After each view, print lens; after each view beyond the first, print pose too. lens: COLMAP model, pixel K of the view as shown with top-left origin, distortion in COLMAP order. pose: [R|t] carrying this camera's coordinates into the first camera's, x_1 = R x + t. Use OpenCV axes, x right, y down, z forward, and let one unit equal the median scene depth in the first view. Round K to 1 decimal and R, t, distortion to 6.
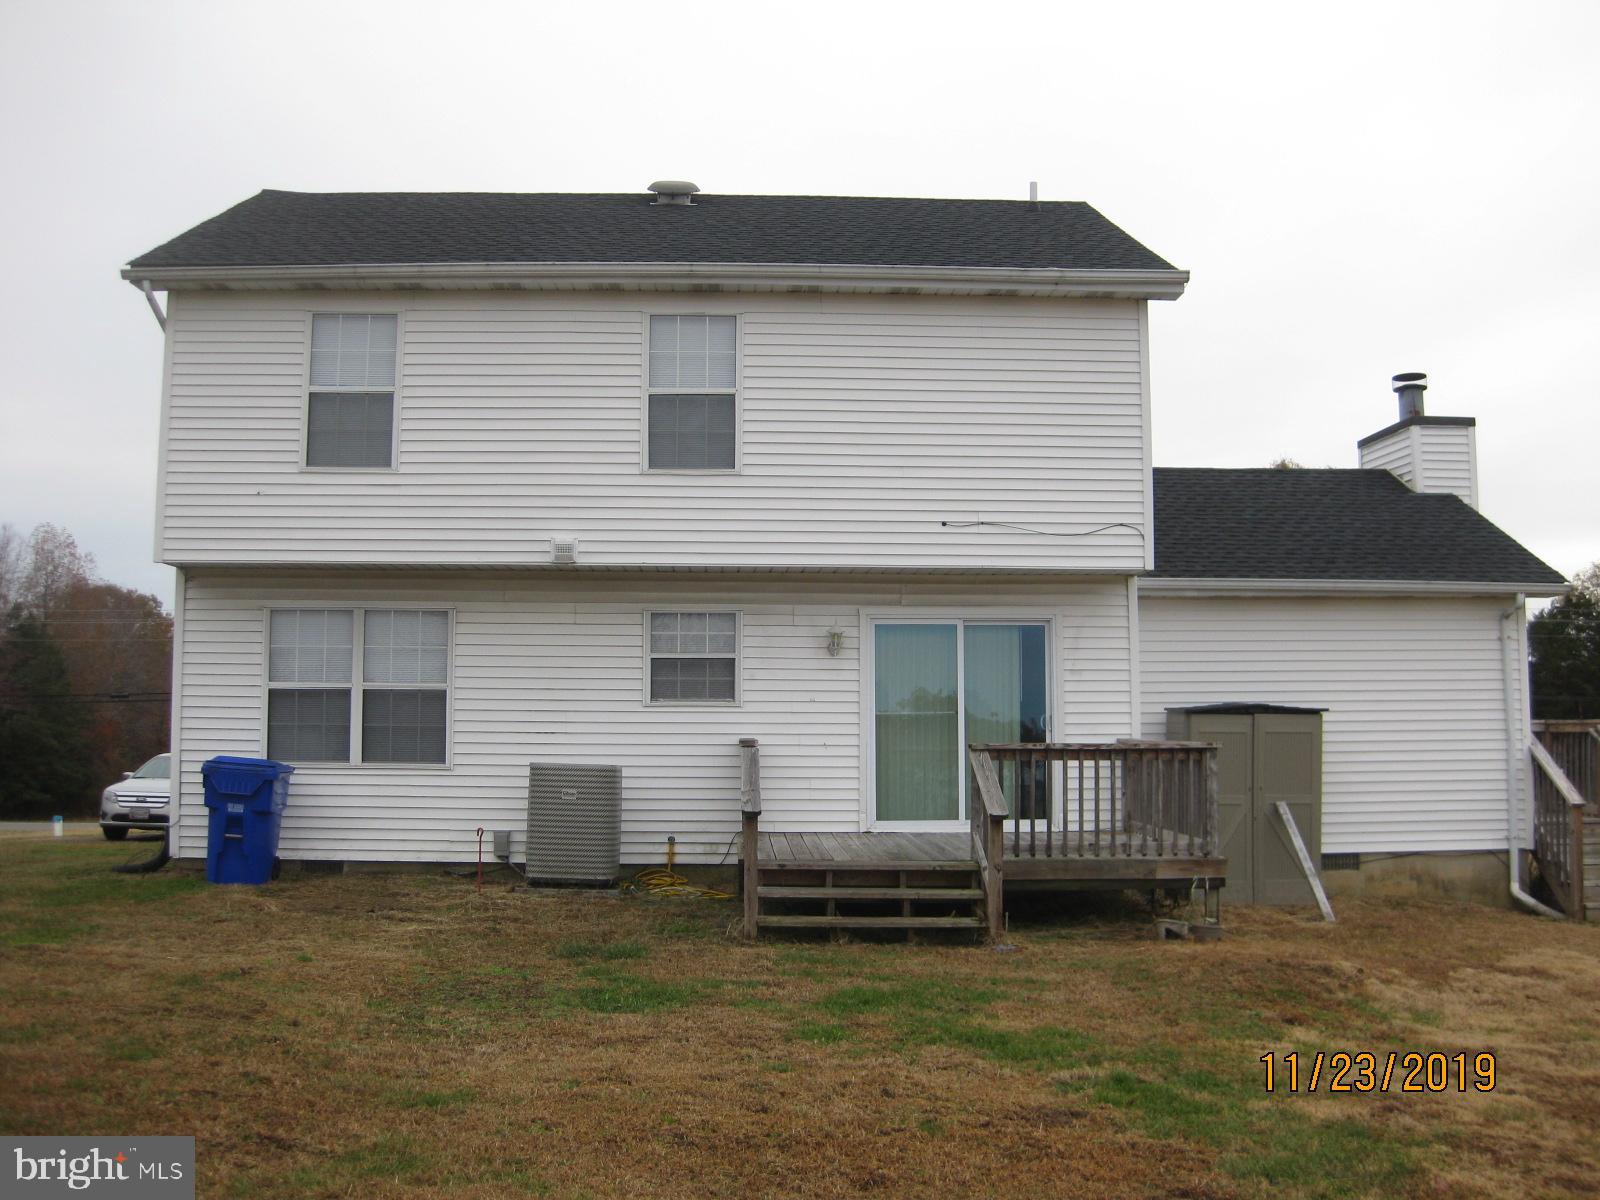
lens RADIAL K [[1629.8, 0, 800.0], [0, 1629.8, 600.0], [0, 0, 1]] dist [-0.191998, 0.180019]
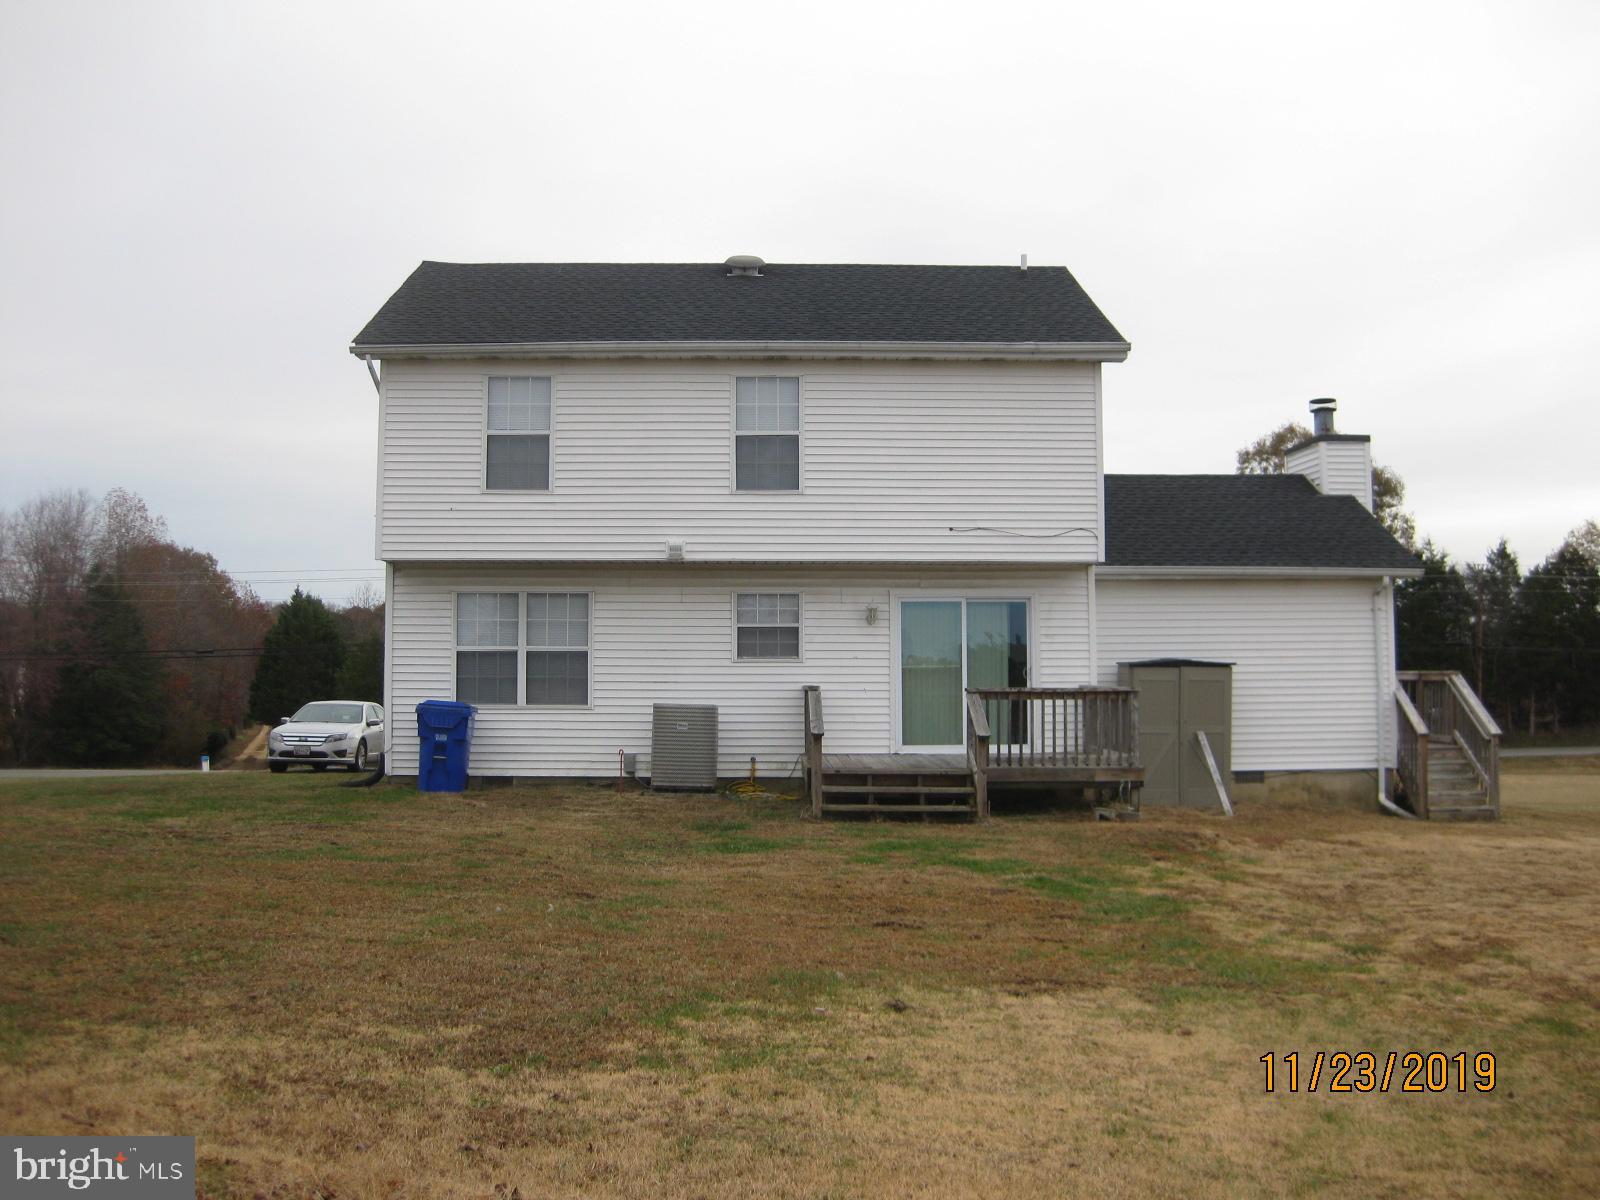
lens RADIAL K [[1629.8, 0, 800.0], [0, 1629.8, 600.0], [0, 0, 1]] dist [-0.191998, 0.180019]
pose [[0.999819, -0.003785, -0.018637, -0.013502], [0.004351, 0.999528, 0.030426, -0.028728], [0.018513, -0.030501, 0.999363, -0.371345]]
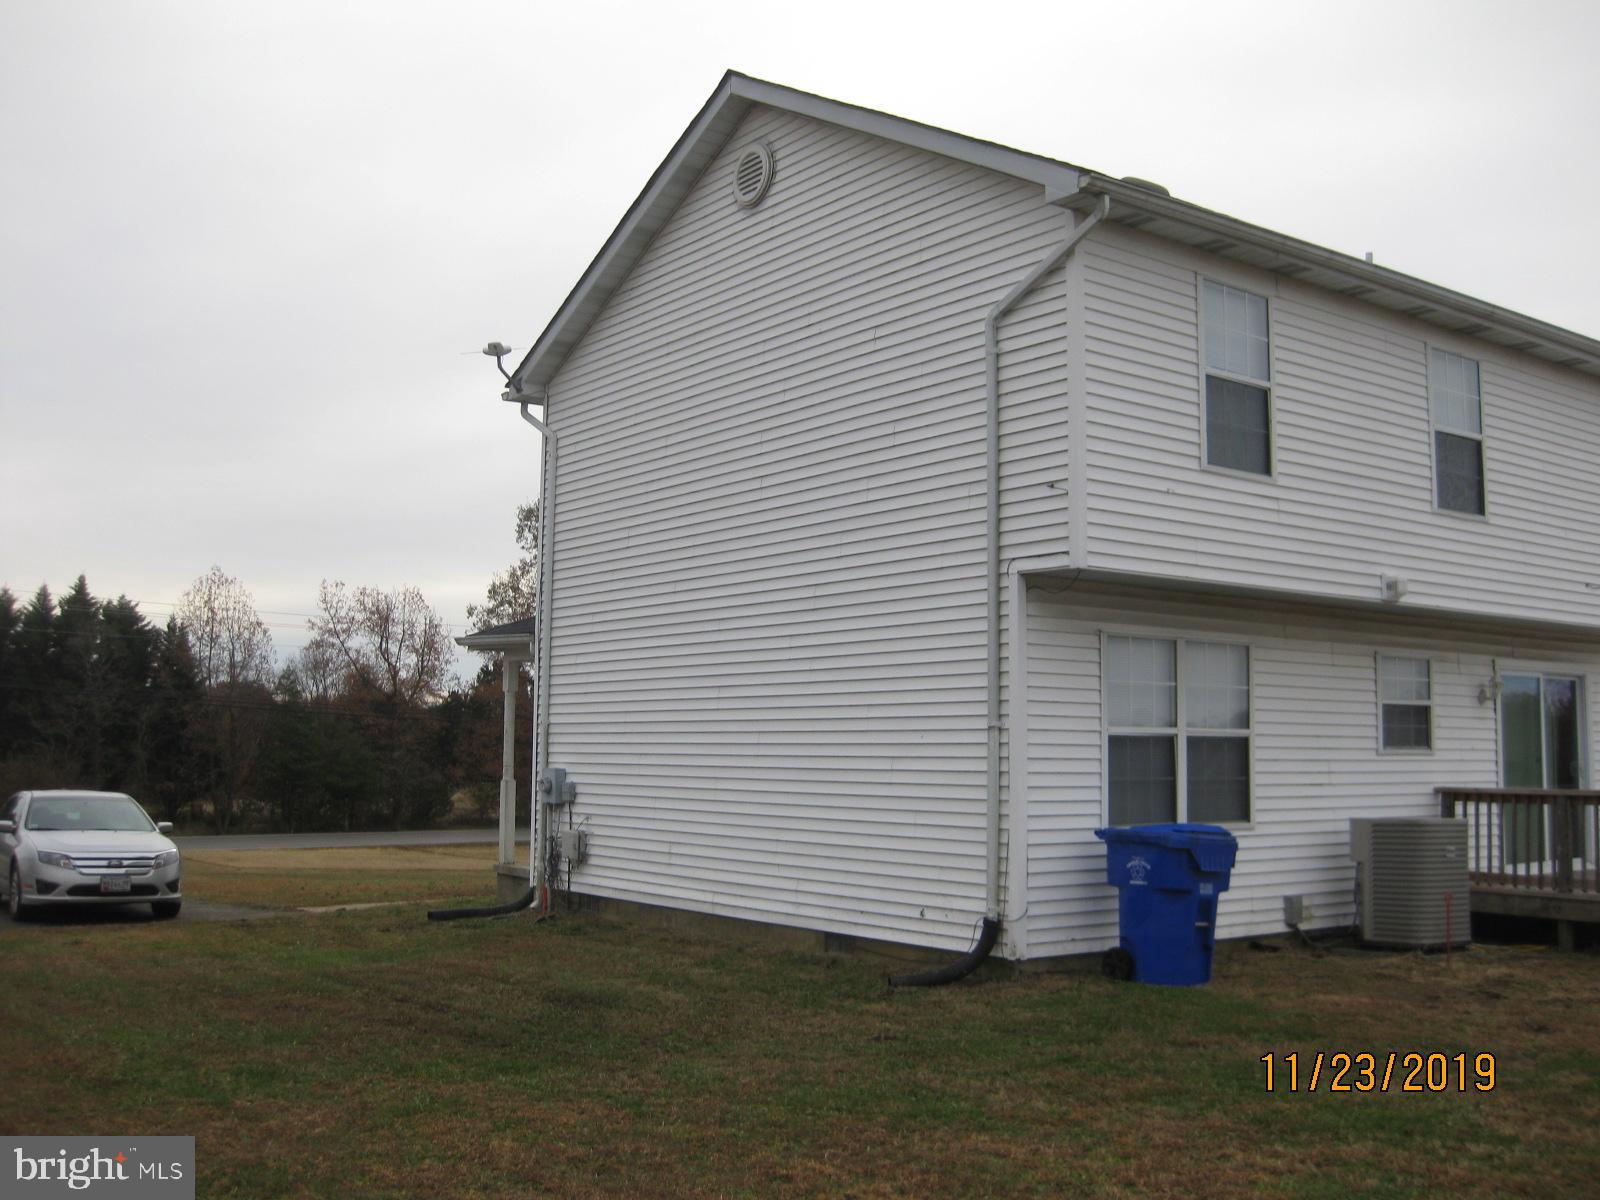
lens RADIAL K [[1629.8, 0, 800.0], [0, 1629.8, 600.0], [0, 0, 1]] dist [-0.191998, 0.180019]
pose [[0.833467, 0.059086, 0.549401, -0.898928], [-0.055507, 0.998190, -0.023146, 0.015691], [-0.549774, -0.011204, 0.835238, 0.414878]]
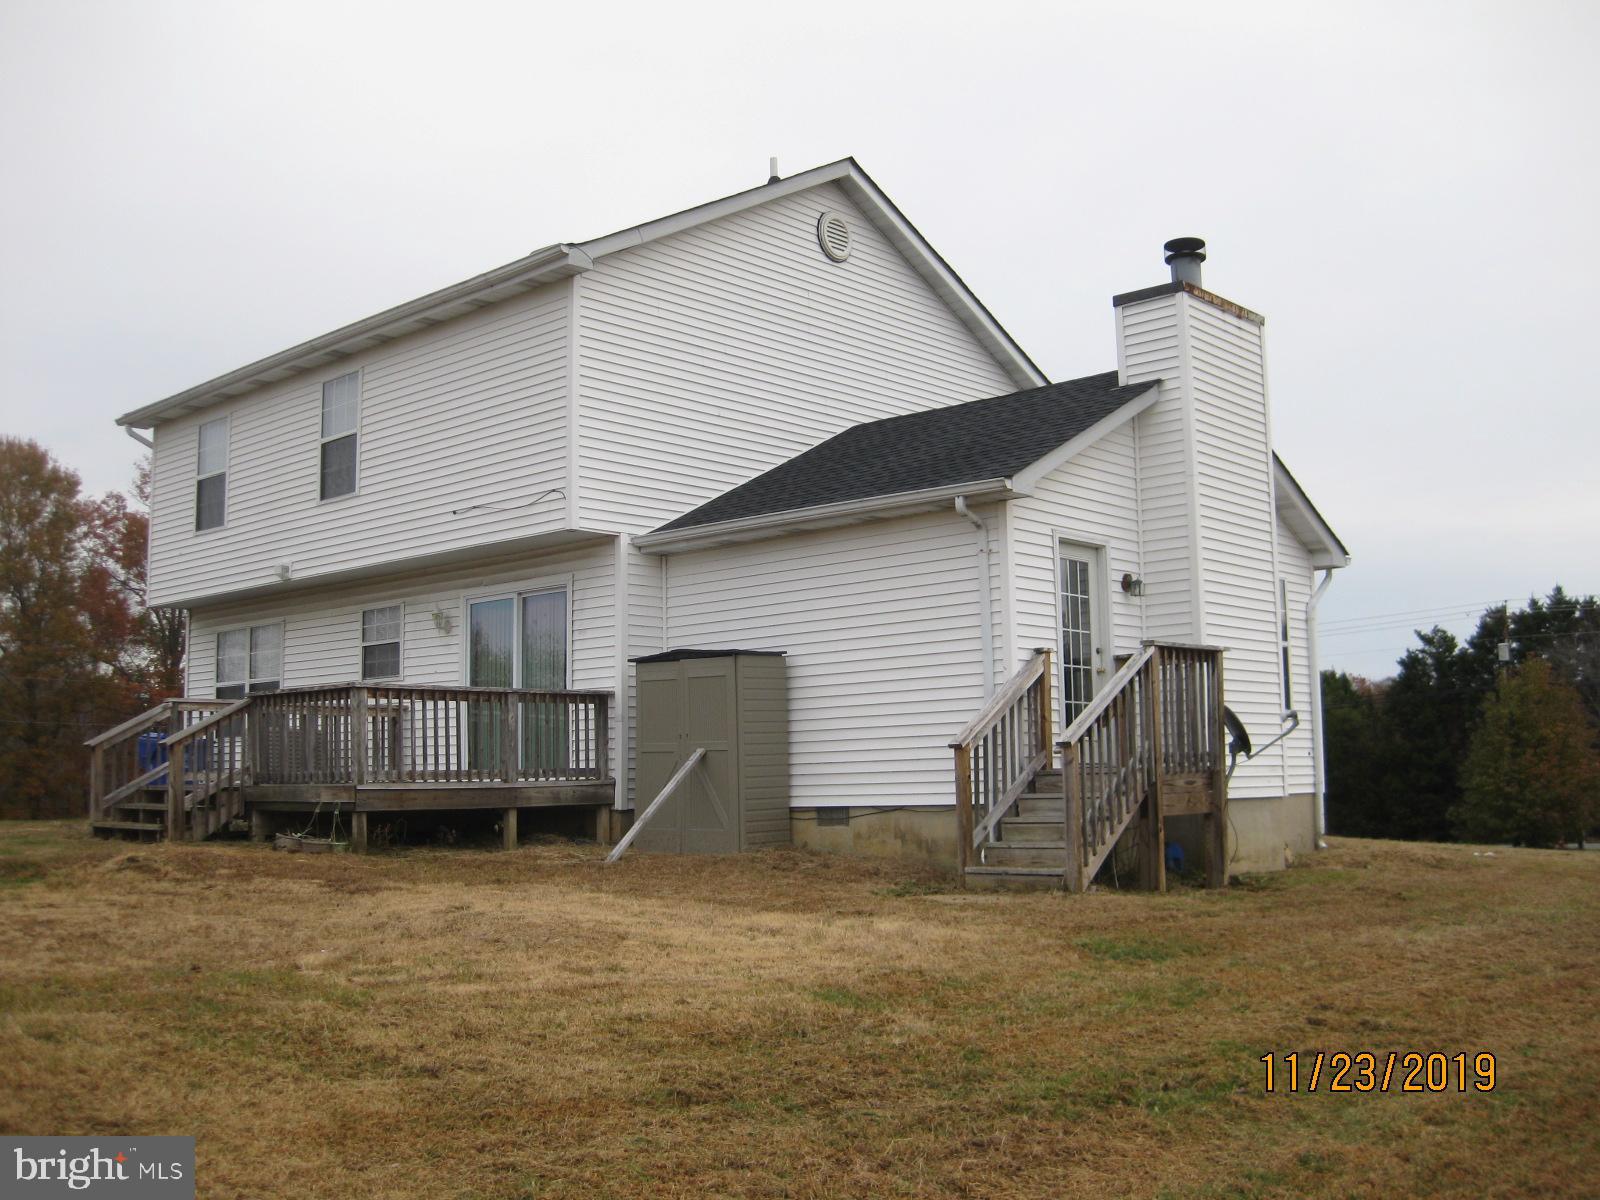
lens RADIAL K [[1633.6, 0, 765.4], [0, 1633.6, 604.1], [0, 0, 1]] dist [-0.160621, 0.109067]
pose [[0.696831, -0.093230, -0.711151, 1.042784], [0.074685, 0.995558, -0.057334, 0.099770], [0.713337, -0.013161, 0.700698, 0.341107]]
